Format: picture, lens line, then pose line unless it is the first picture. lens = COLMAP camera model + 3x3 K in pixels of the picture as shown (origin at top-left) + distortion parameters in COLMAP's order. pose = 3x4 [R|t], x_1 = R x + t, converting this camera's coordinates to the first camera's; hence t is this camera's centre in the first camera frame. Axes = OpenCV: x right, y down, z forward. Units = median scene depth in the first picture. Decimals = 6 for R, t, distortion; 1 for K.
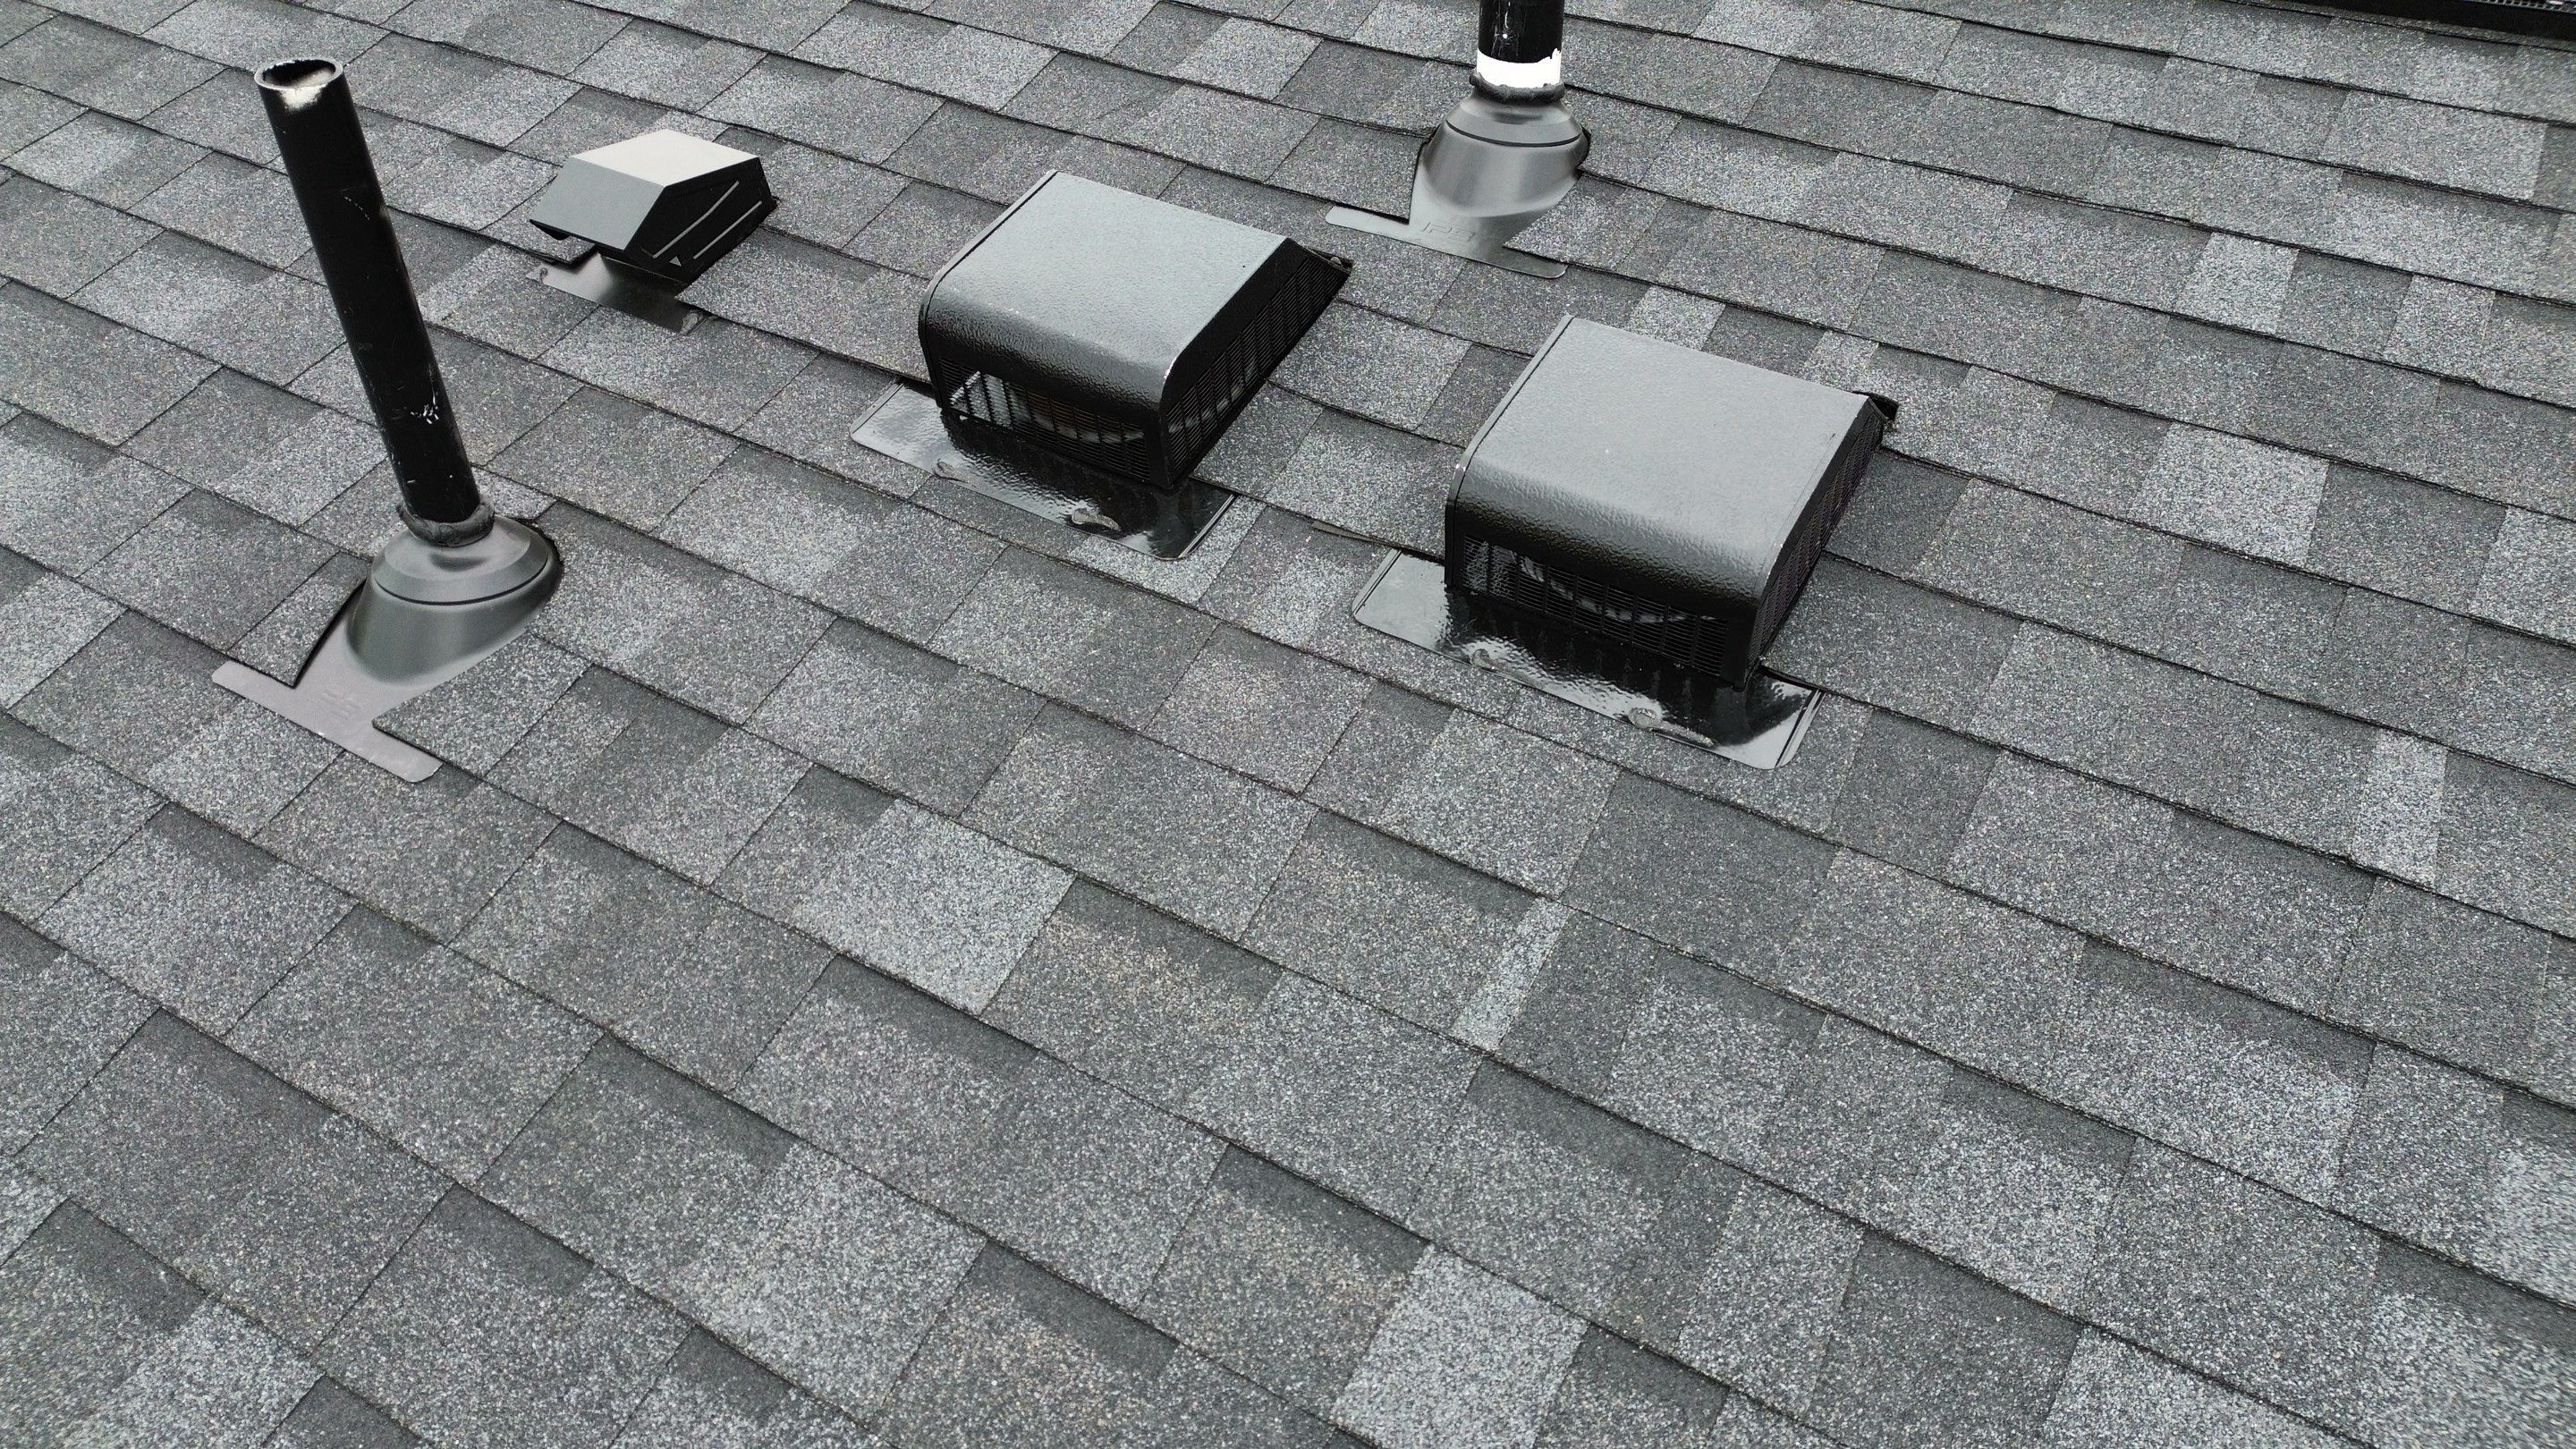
lens RADIAL K [[1804.9, 0, 1289.9], [0, 1804.9, 729.4], [0, 0, 1]] dist [0.067631, -0.061875]
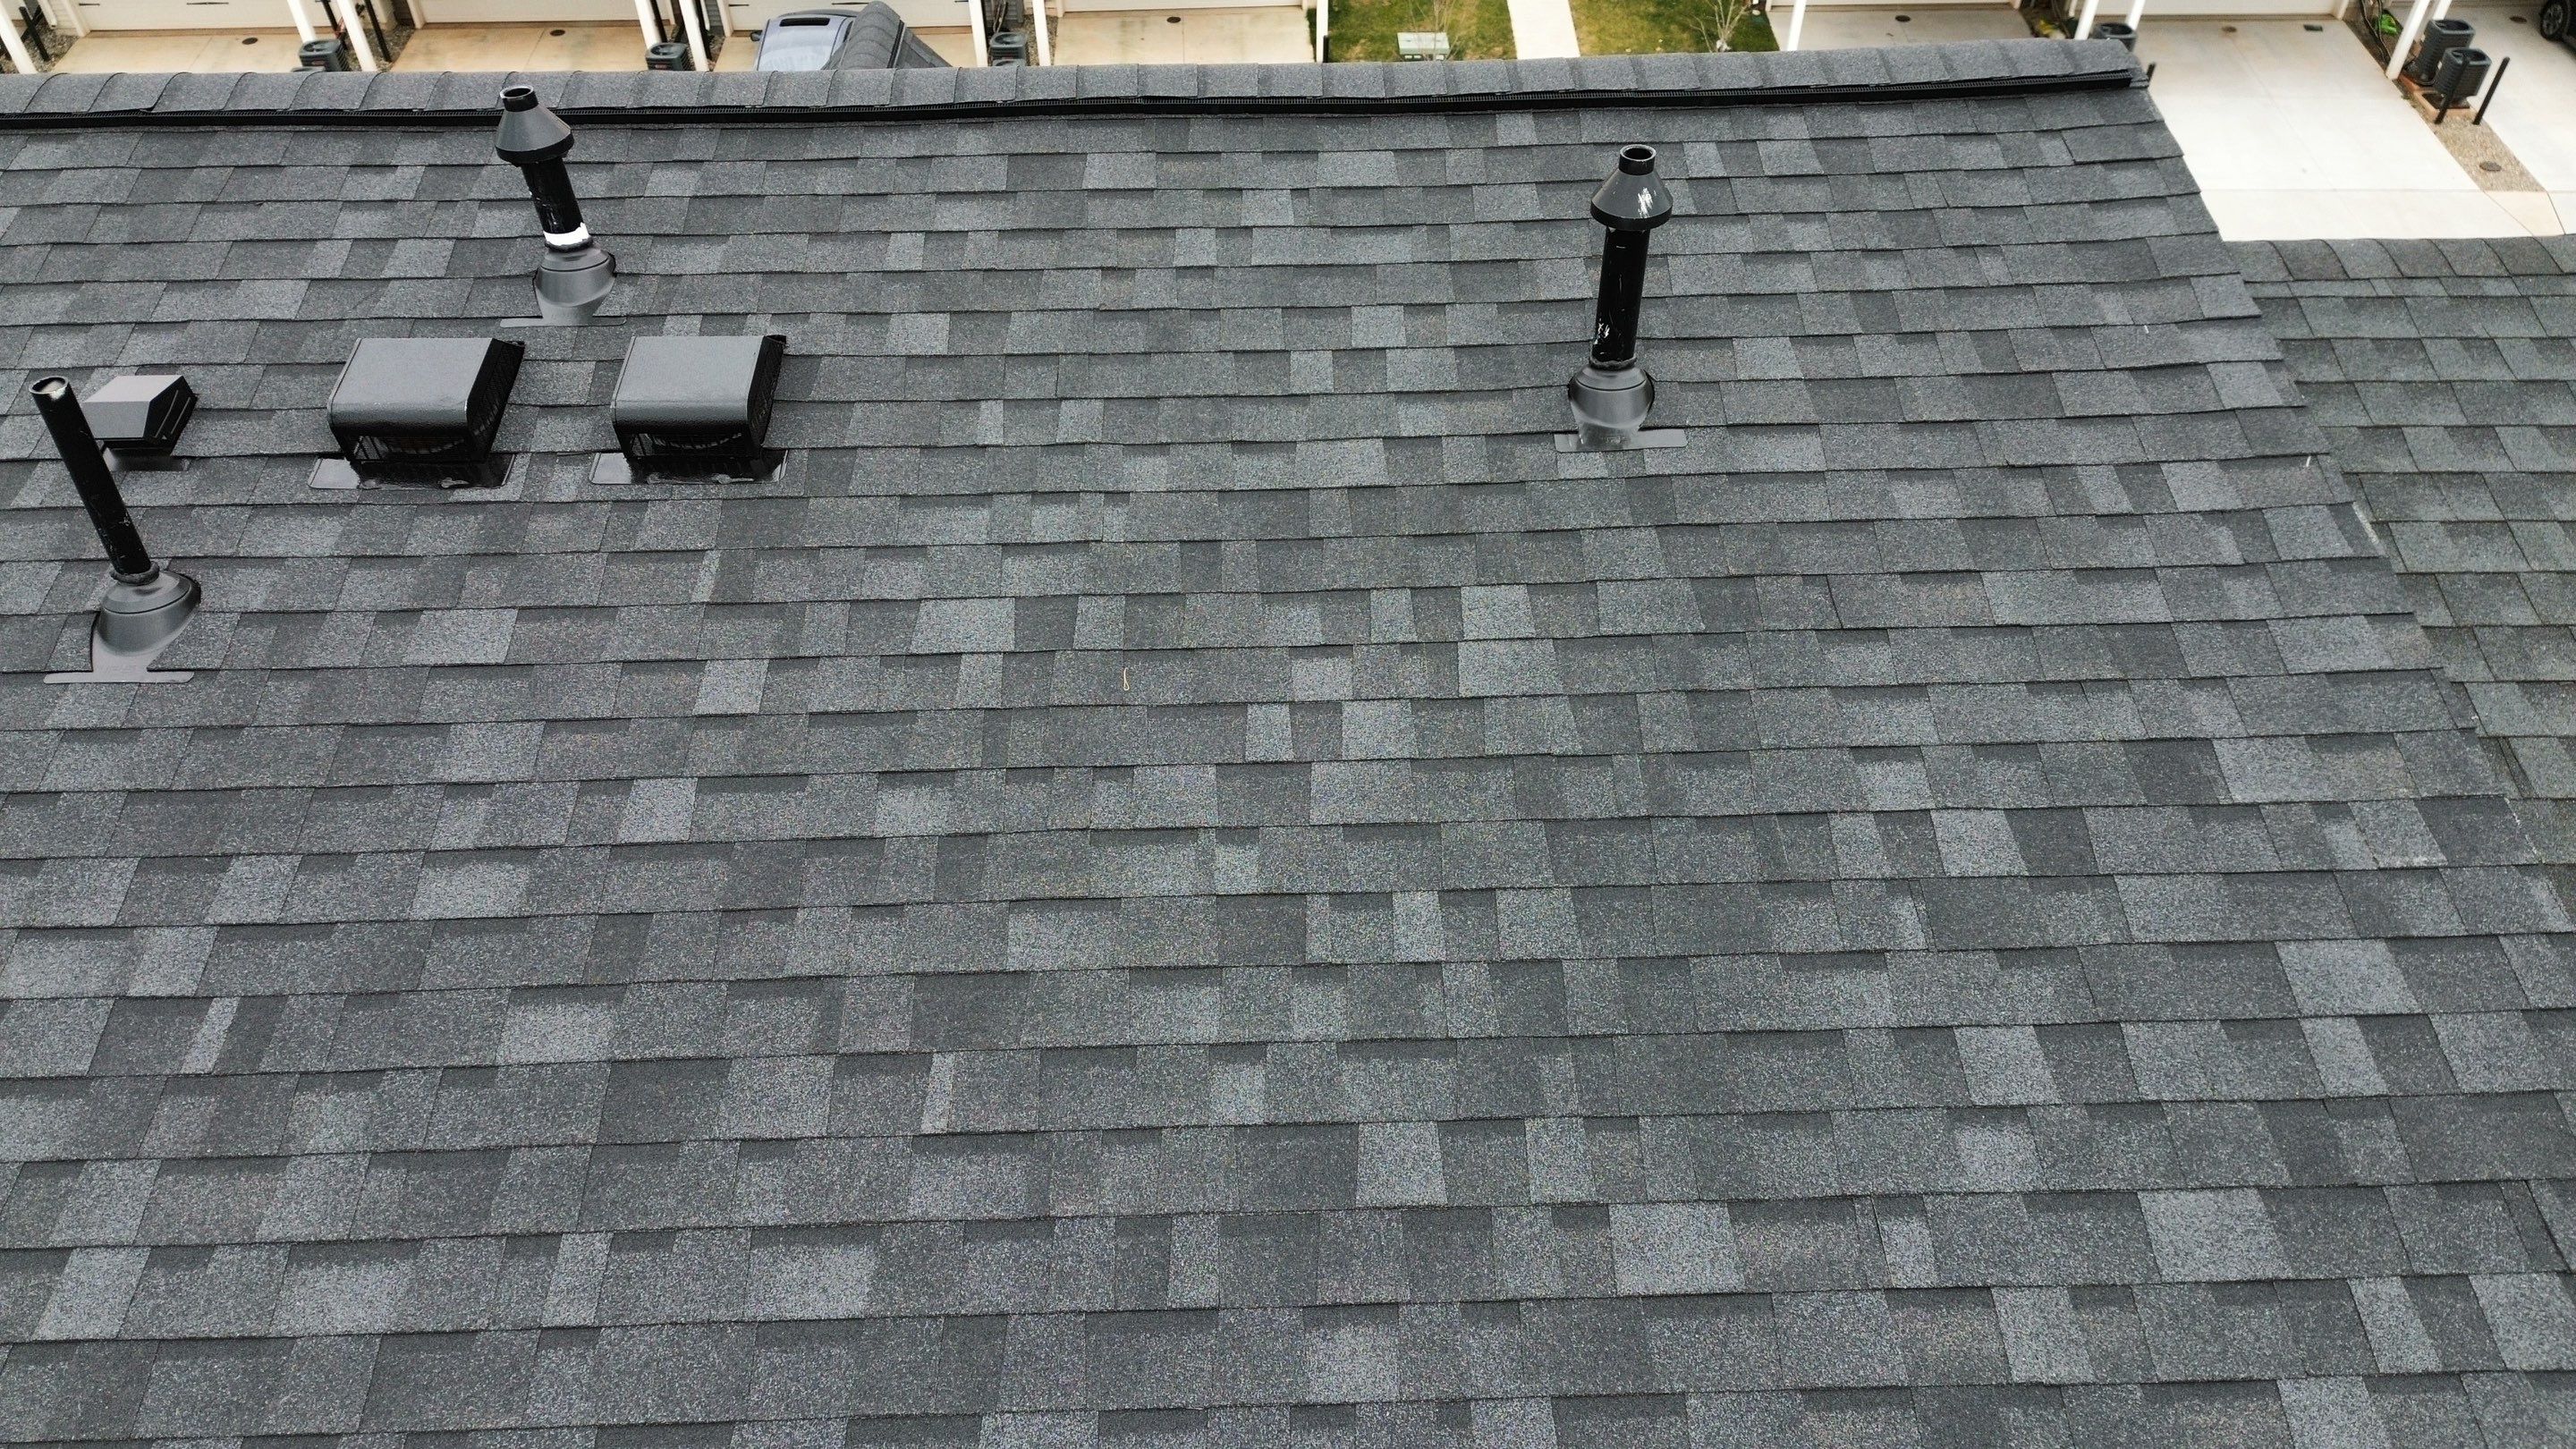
lens RADIAL K [[1804.9, 0, 1274.3], [0, 1804.9, 710.9], [0, 0, 1]] dist [0.067631, -0.061875]
pose [[0.856437, -0.351154, 0.378427, -0.191071], [0.355396, 0.932712, 0.061177, 0.359364], [-0.374446, 0.082098, 0.923607, -1.393706]]
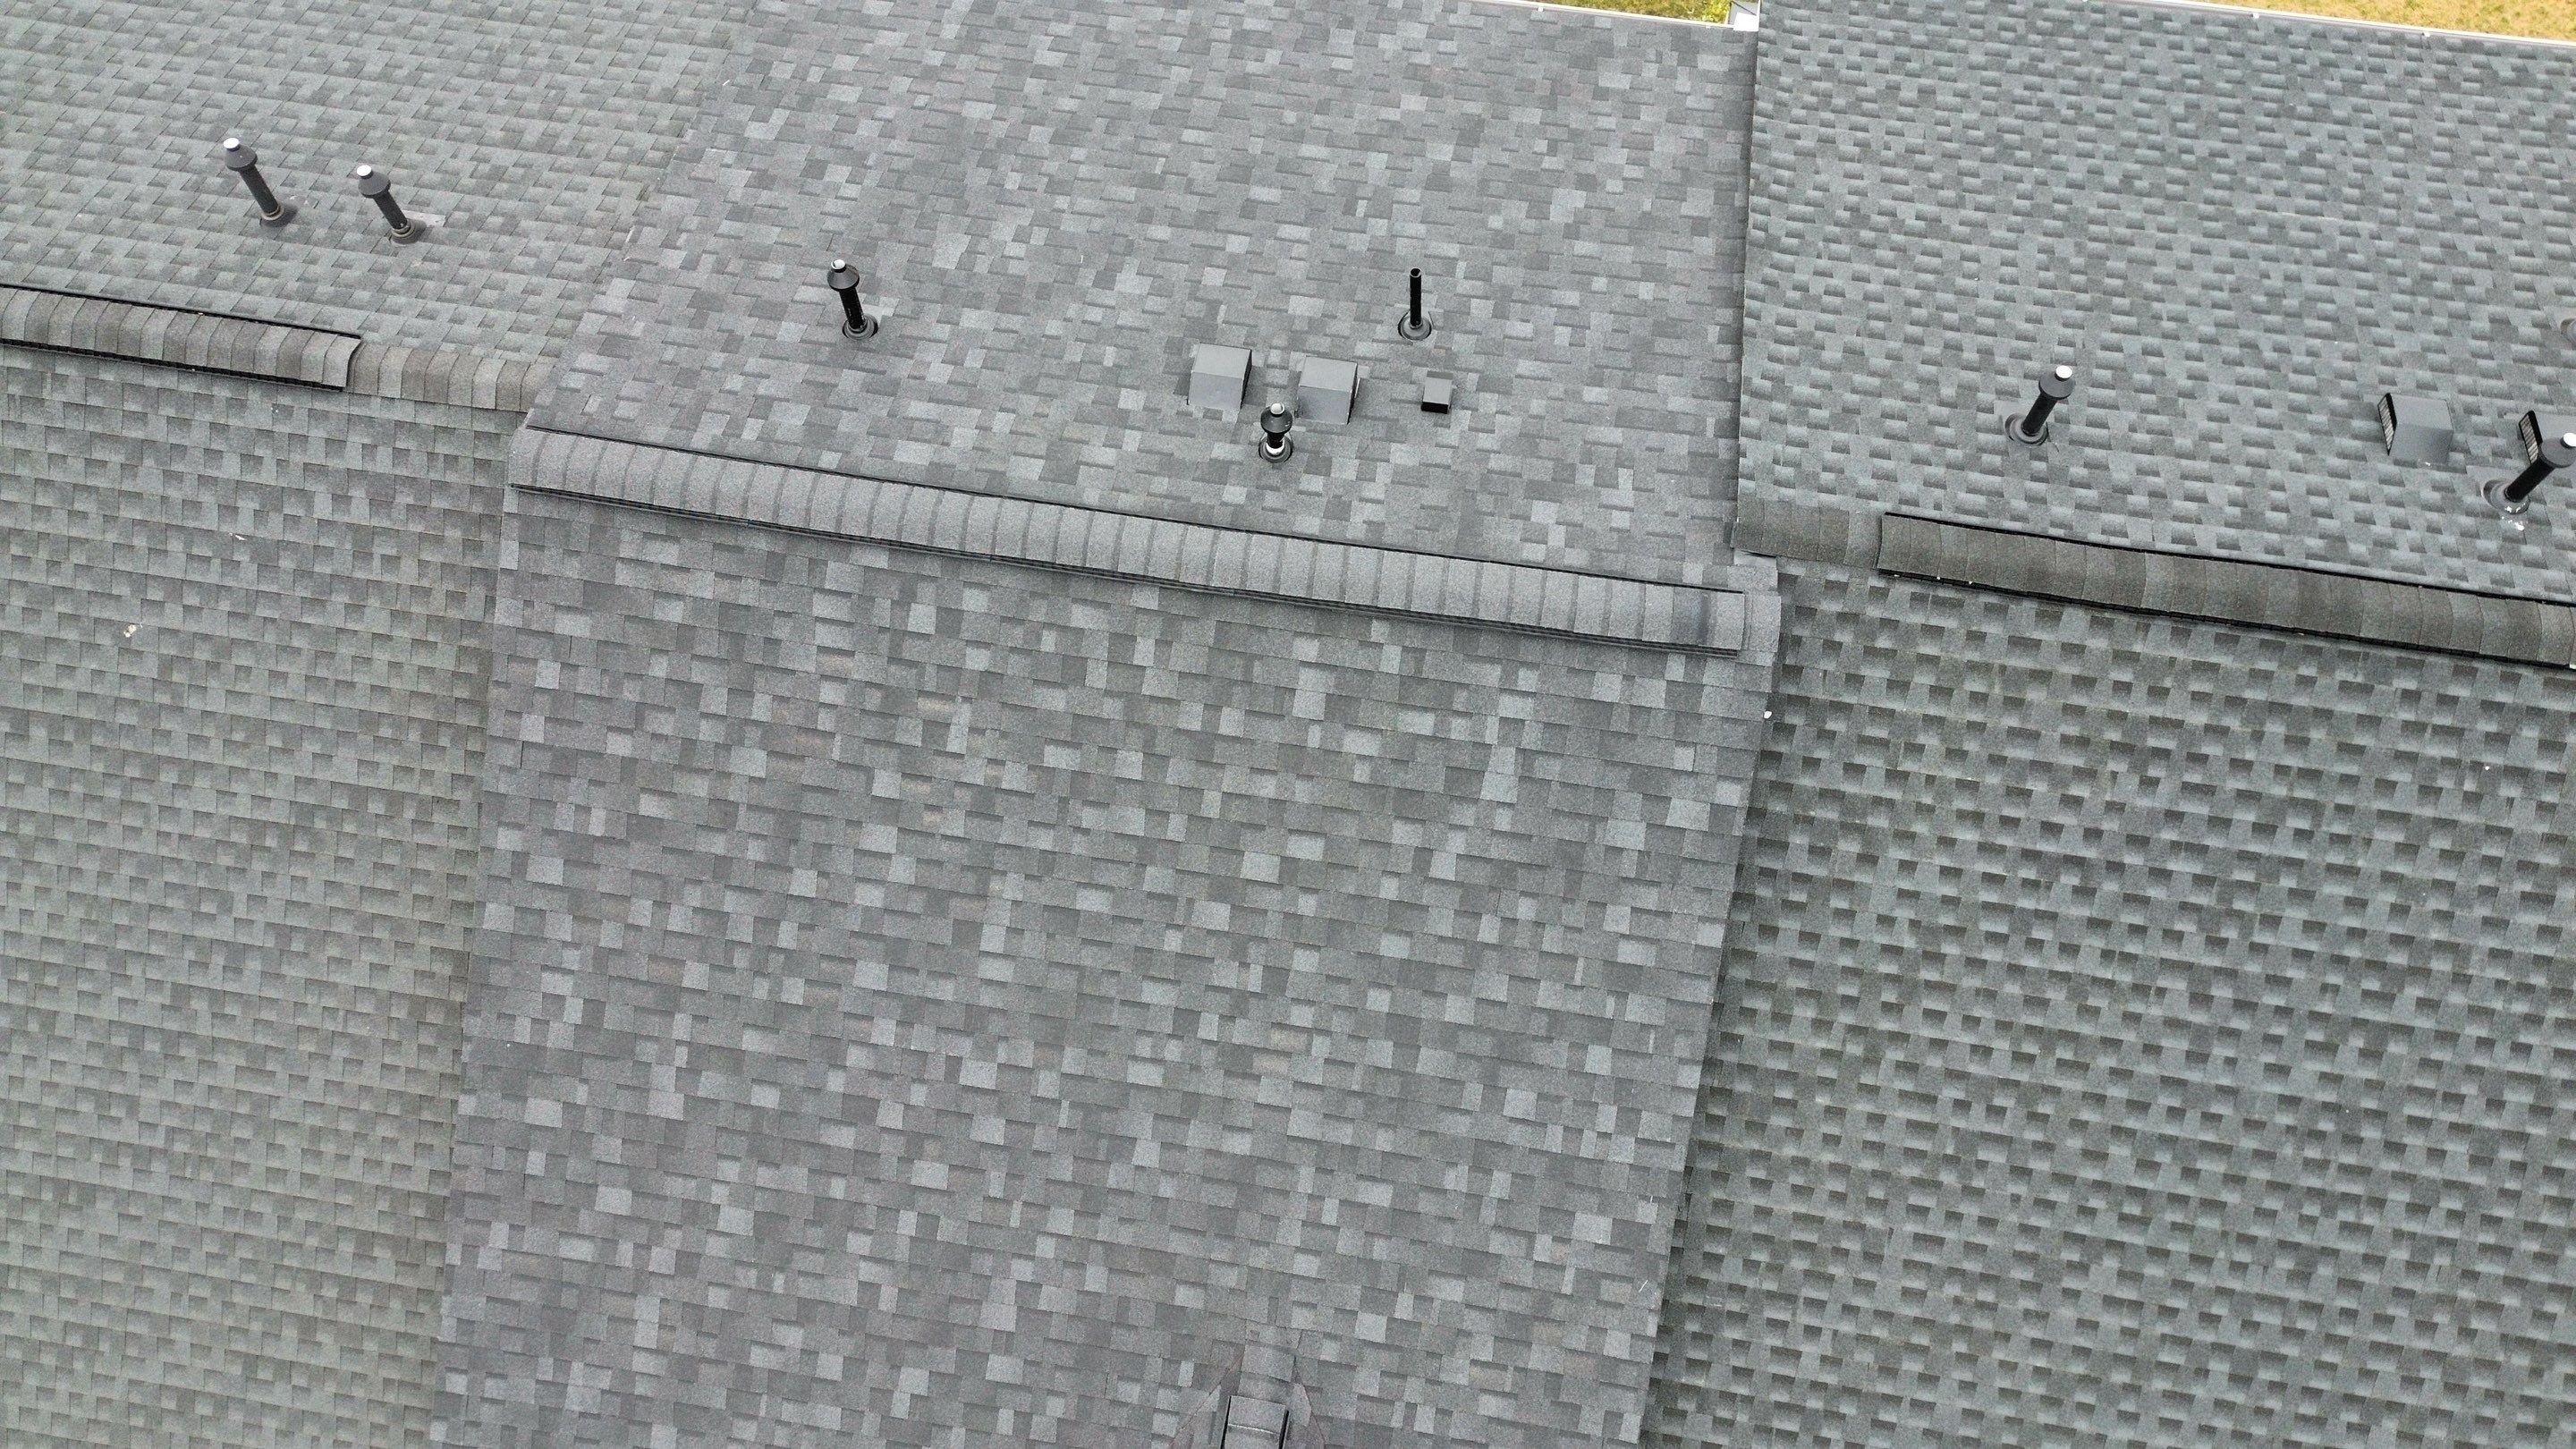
lens RADIAL K [[1804.9, 0, 1299.3], [0, 1804.9, 722.8], [0, 0, 1]] dist [0.067631, -0.061875]
pose [[-0.933121, 0.328734, -0.145666, 1.138740], [-0.241566, -0.273082, 0.931167, -5.685559], [0.266327, 0.904080, 0.334229, 0.113814]]
